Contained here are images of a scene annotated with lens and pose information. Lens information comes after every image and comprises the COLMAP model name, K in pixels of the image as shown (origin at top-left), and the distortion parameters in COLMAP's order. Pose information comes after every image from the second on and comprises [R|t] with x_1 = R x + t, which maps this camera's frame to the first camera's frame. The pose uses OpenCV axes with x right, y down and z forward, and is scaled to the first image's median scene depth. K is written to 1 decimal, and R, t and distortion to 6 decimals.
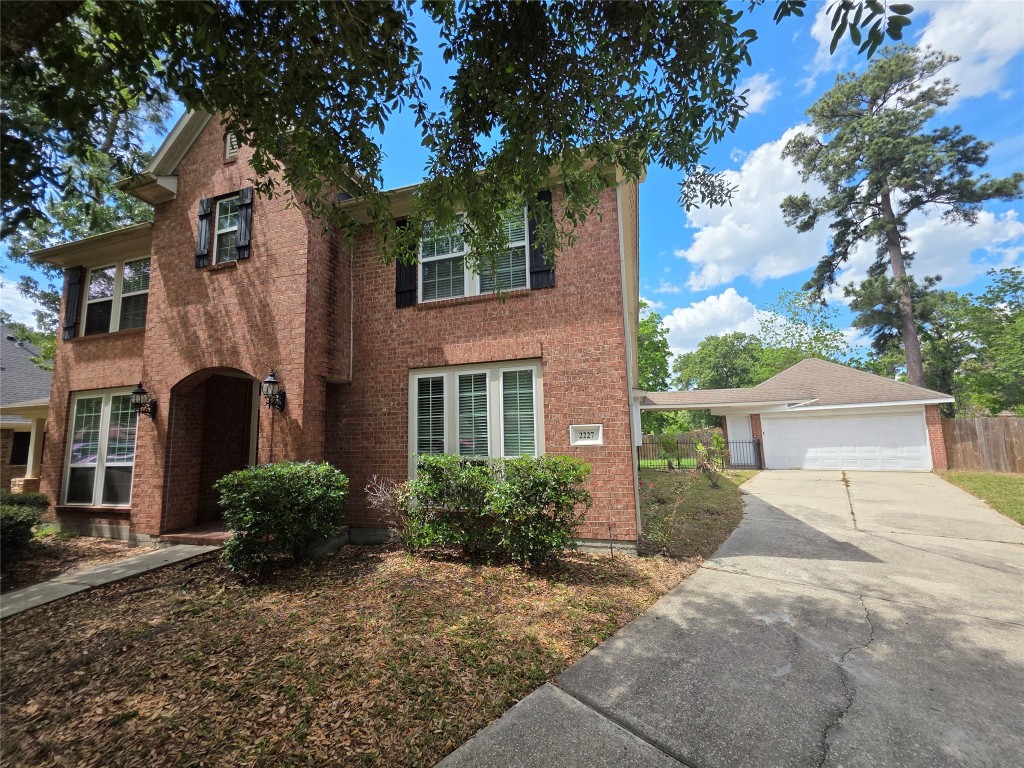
lens RADIAL K [[410.3, 0, 511.7], [0, 410.3, 384.9], [0, 0, 1]] dist [0.001131, 0.000356]
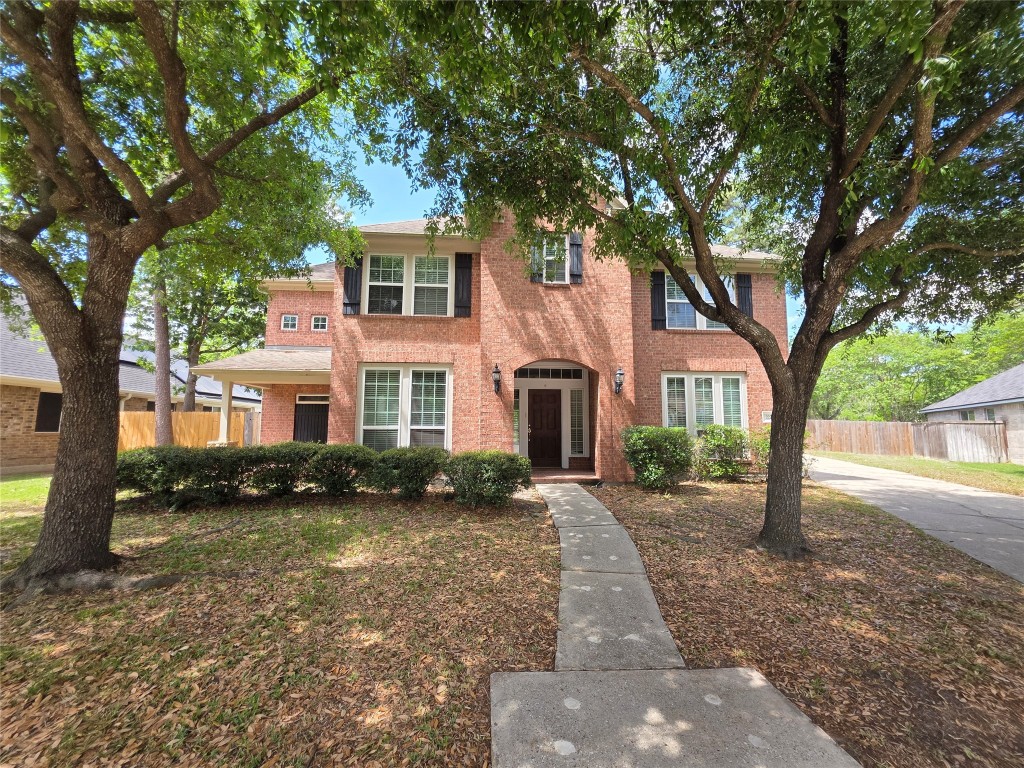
lens RADIAL K [[410.3, 0, 512.0], [0, 410.3, 386.1], [0, 0, 1]] dist [0.001131, 0.000356]
pose [[0.929273, 0.066763, 0.363311, -1.362019], [-0.076163, 0.997028, 0.011594, 0.044945], [-0.361457, -0.038445, 0.931596, -0.248246]]
